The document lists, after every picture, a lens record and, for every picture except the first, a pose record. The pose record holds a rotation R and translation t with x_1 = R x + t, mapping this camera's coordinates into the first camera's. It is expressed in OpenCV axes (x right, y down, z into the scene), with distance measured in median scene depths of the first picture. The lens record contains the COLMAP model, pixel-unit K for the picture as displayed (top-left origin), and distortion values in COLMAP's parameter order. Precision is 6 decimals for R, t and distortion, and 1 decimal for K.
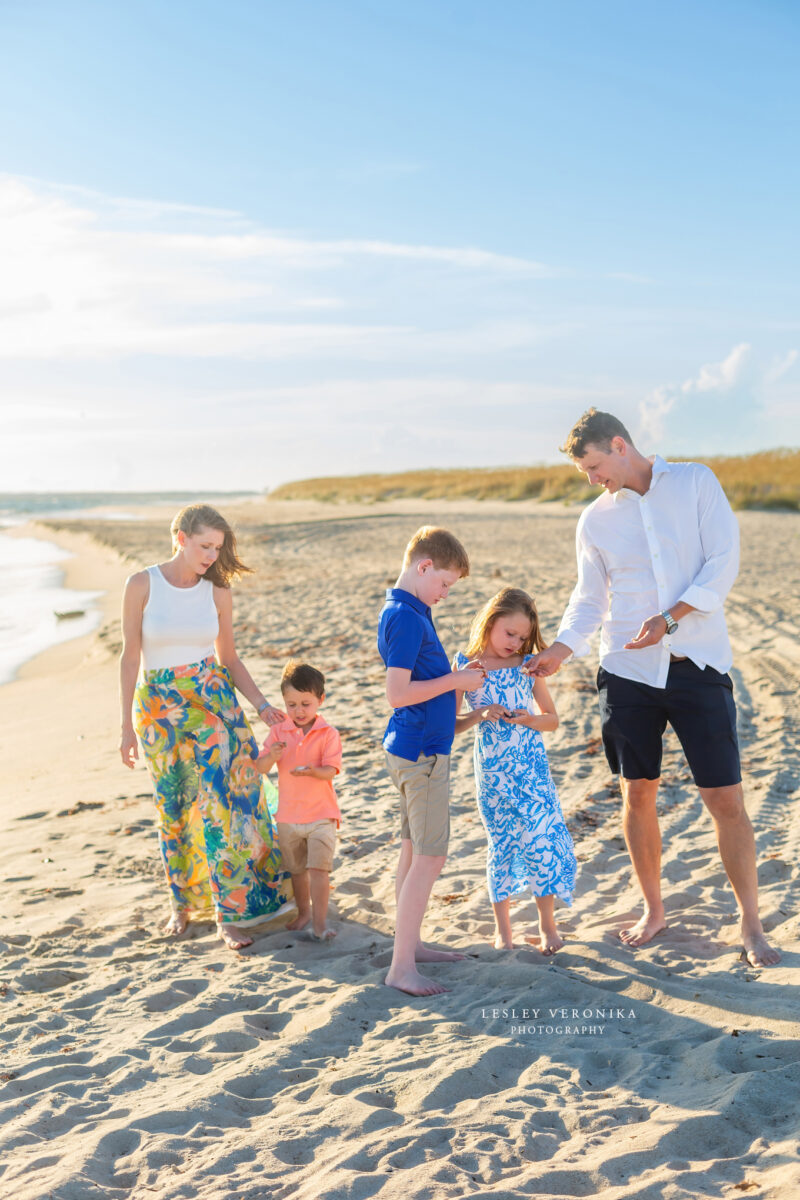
lens RADIAL K [[1956.9, 0, 399.4], [0, 1956.9, 597.7], [0, 0, 1]] dist [0.070818, 0.000000]
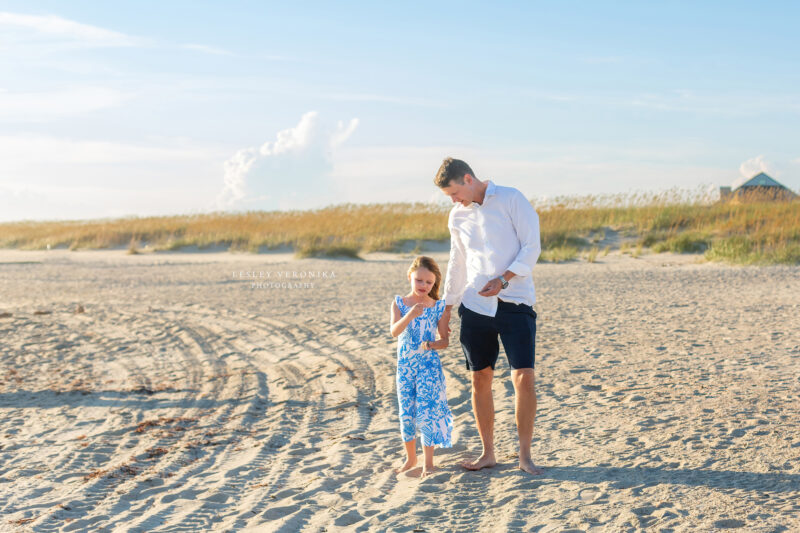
lens RADIAL K [[1304.6, 0, 399.2], [0, 1304.6, 270.6], [0, 0, 1]] dist [0.070818, 0.000000]
pose [[0.952648, -0.012411, 0.303822, -0.005189], [0.019752, 0.999582, -0.021100, -0.014106], [-0.303434, 0.026102, 0.952495, 0.181905]]
